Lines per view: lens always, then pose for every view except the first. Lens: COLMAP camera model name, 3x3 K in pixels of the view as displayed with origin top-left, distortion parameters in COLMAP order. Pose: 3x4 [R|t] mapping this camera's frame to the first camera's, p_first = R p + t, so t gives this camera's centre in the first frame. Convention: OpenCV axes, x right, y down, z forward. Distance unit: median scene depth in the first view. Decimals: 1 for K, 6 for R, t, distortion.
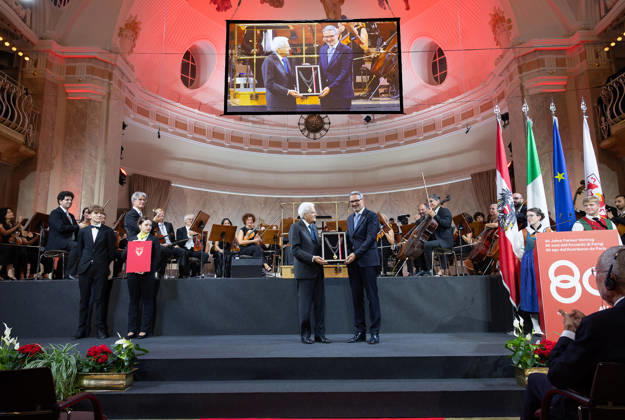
lens RADIAL K [[392.2, 0, 312.5], [0, 392.2, 210.0], [0, 0, 1]] dist [-0.004764, -0.002095]
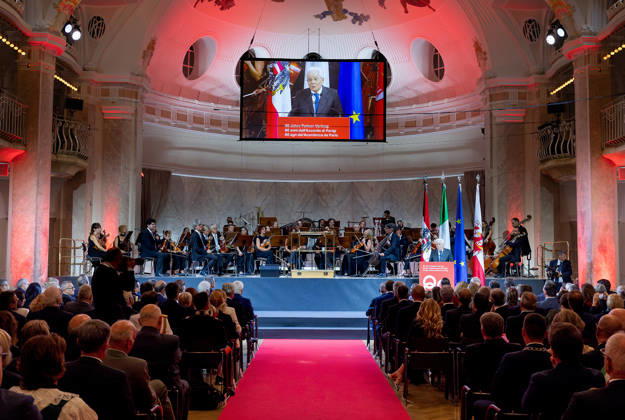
lens RADIAL K [[608.0, 0, 312.5], [0, 608.0, 210.0], [0, 0, 1]] dist [0.006439, -0.141430]
pose [[0.999841, 0.015617, 0.008633, -0.009826], [-0.016429, 0.994474, 0.103692, -0.179169], [-0.006966, -0.103817, 0.994572, -0.721117]]
